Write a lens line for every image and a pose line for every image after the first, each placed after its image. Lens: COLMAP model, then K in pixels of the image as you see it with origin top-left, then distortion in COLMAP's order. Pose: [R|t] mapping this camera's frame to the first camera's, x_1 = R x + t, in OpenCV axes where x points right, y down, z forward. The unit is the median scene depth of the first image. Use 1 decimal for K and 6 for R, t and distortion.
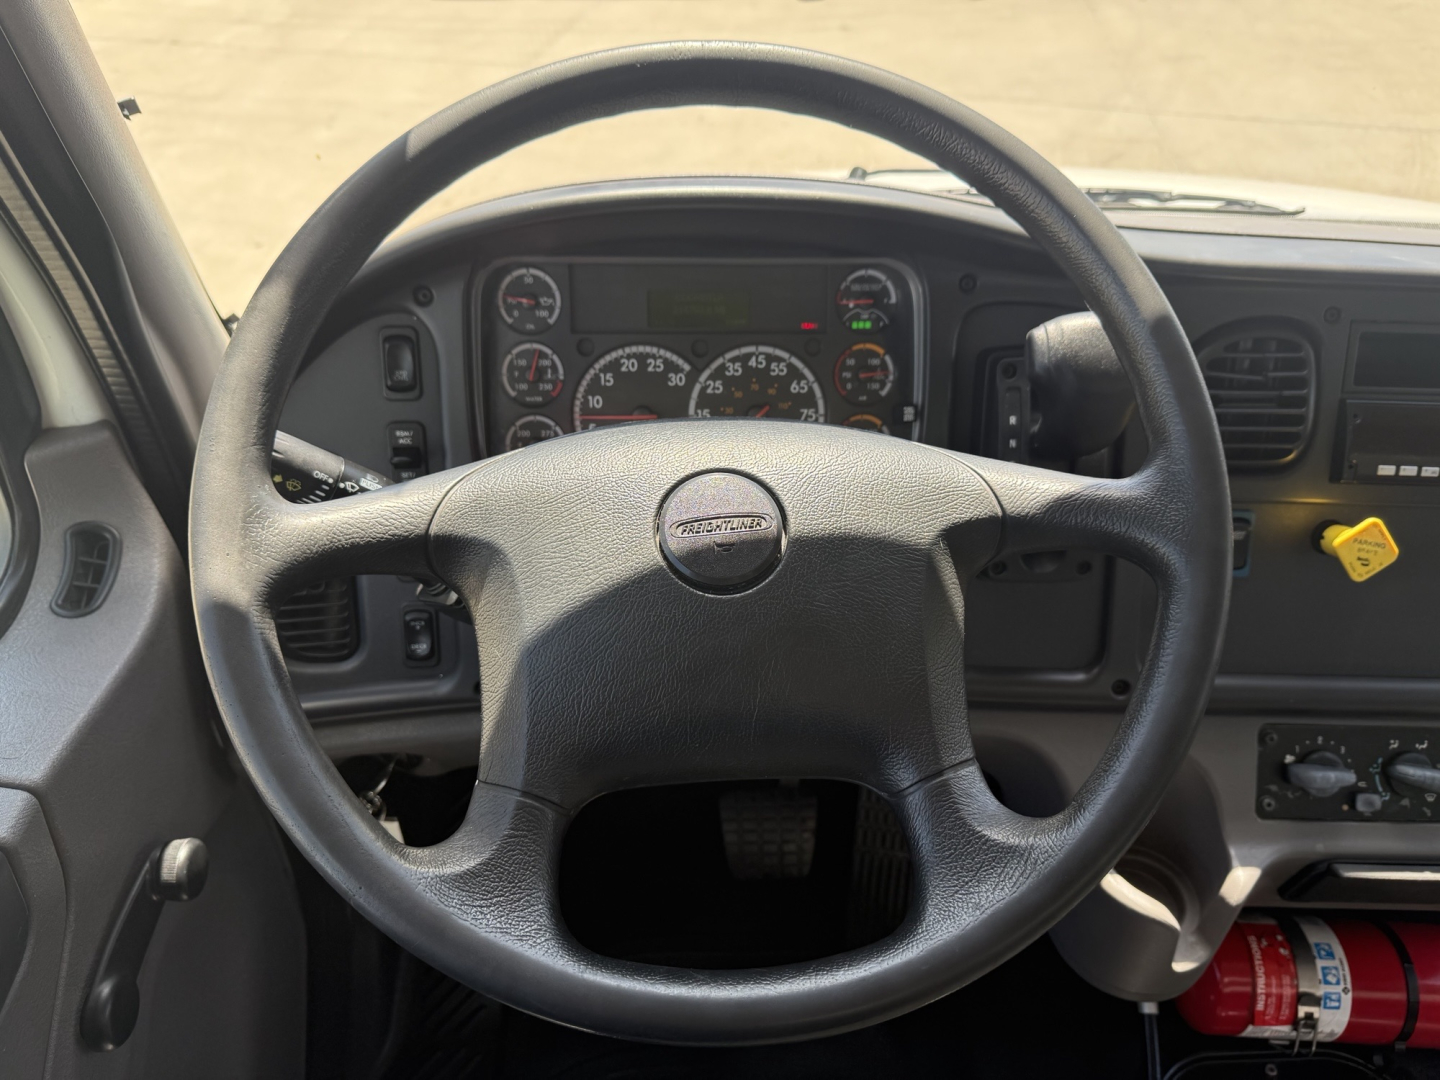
lens RADIAL K [[1017.3, 0, 723.5], [0, 1017.3, 535.2], [0, 0, 1]] dist [0.052808, -0.048308]
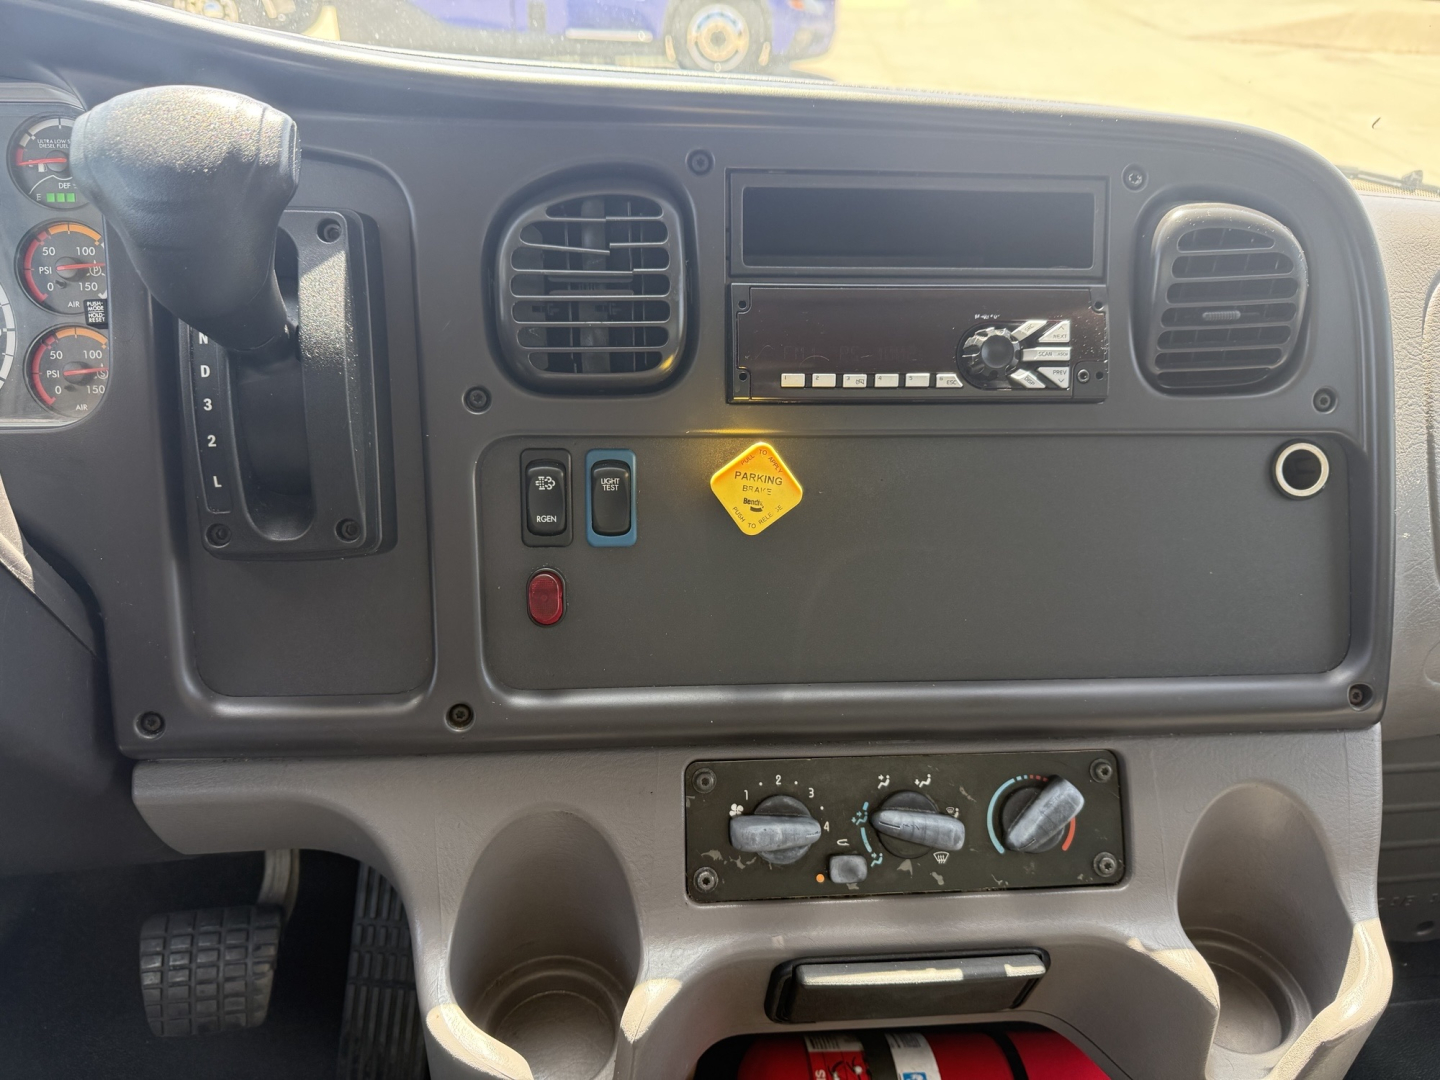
lens RADIAL K [[1017.3, 0, 704.3], [0, 1017.3, 535.2], [0, 0, 1]] dist [0.052808, -0.048308]
pose [[0.997410, -0.034757, 0.062966, 0.494039], [0.041090, 0.993910, -0.102251, 0.102801], [-0.059029, 0.104573, 0.992764, 0.300265]]
